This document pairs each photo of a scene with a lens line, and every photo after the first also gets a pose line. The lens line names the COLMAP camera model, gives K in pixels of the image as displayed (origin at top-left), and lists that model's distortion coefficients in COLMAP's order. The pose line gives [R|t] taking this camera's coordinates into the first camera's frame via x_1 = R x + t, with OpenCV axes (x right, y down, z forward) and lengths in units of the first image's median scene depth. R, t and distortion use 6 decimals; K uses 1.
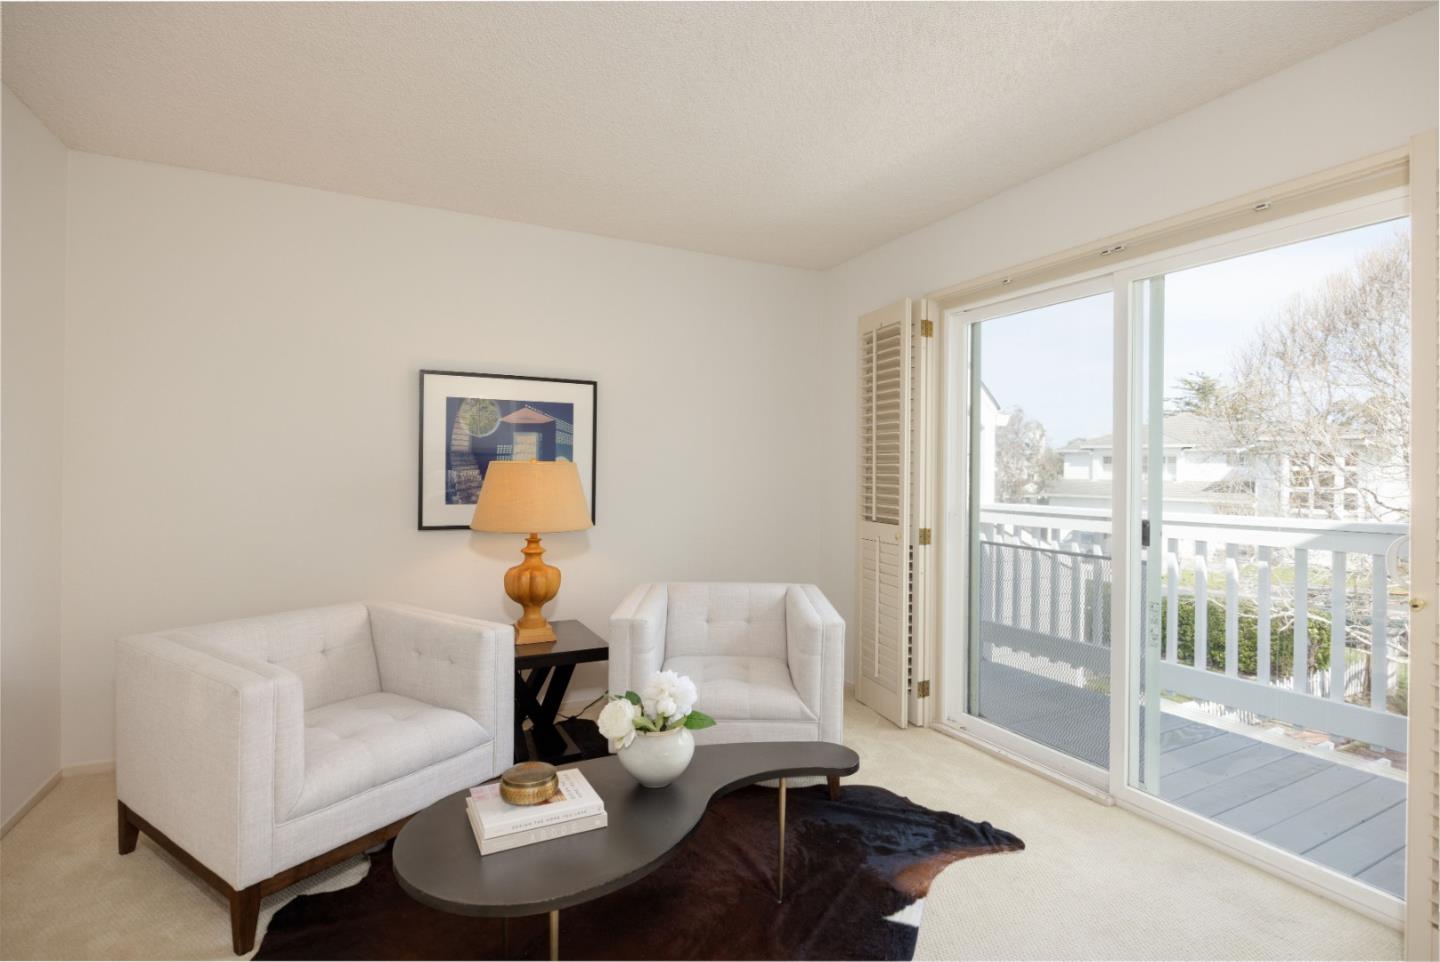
lens RADIAL K [[677.4, 0, 720.0], [0, 677.4, 481.0], [0, 0, 1]] dist [-0.018333, -0.000410]
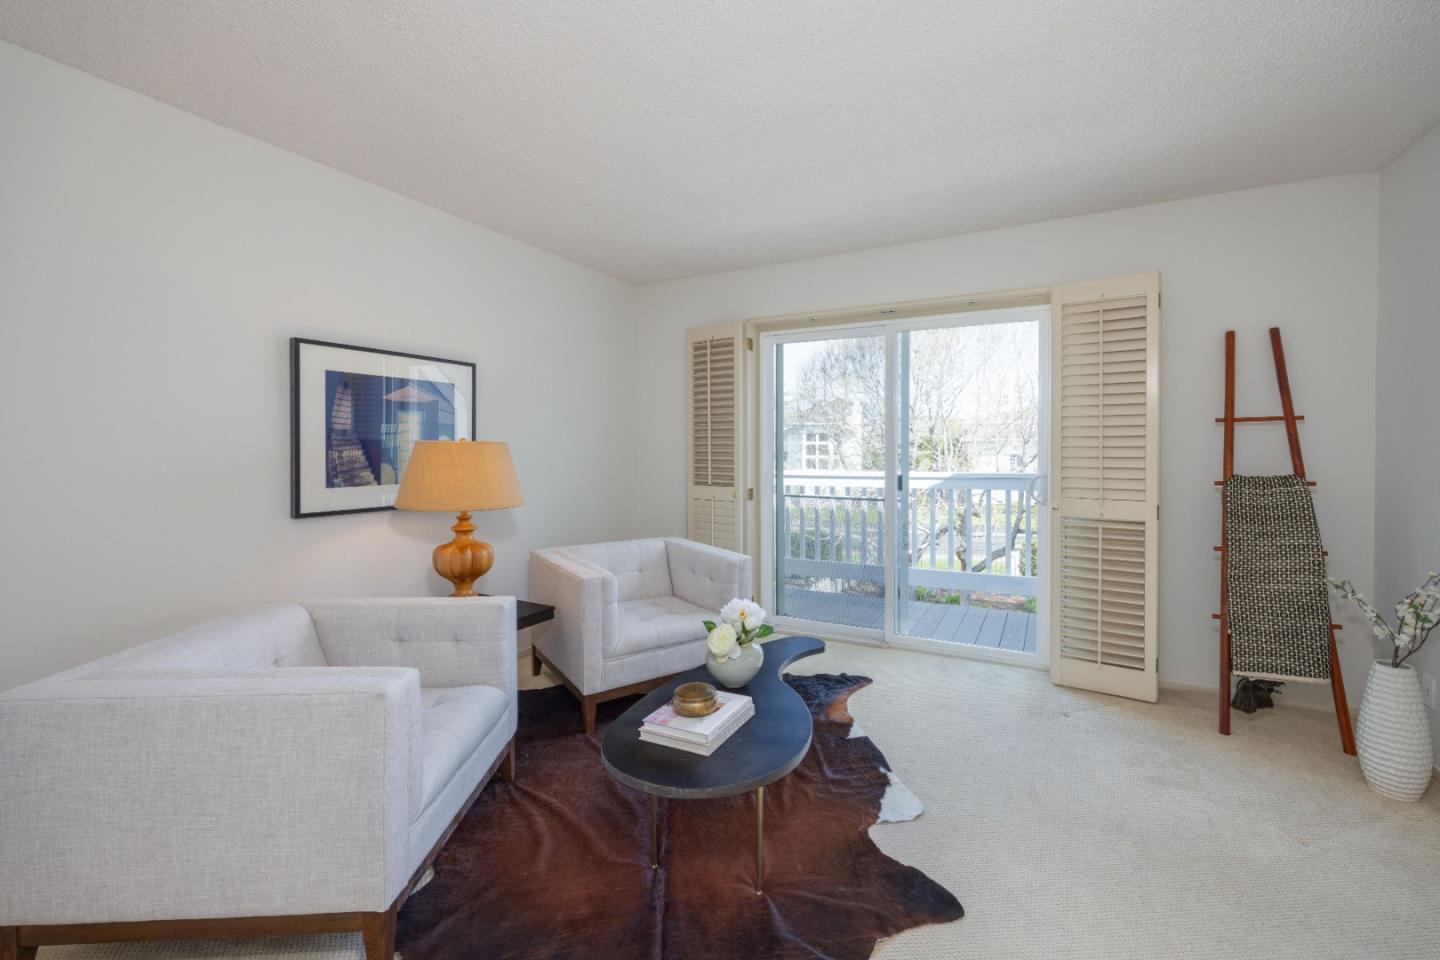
lens RADIAL K [[590.6, 0, 718.4], [0, 590.6, 470.1], [0, 0, 1]] dist [-0.008488, -0.000035]
pose [[0.816426, -0.030631, 0.576638, -0.449848], [0.015363, 0.999391, 0.031337, -0.006699], [-0.577246, -0.016725, 0.816399, 0.044965]]
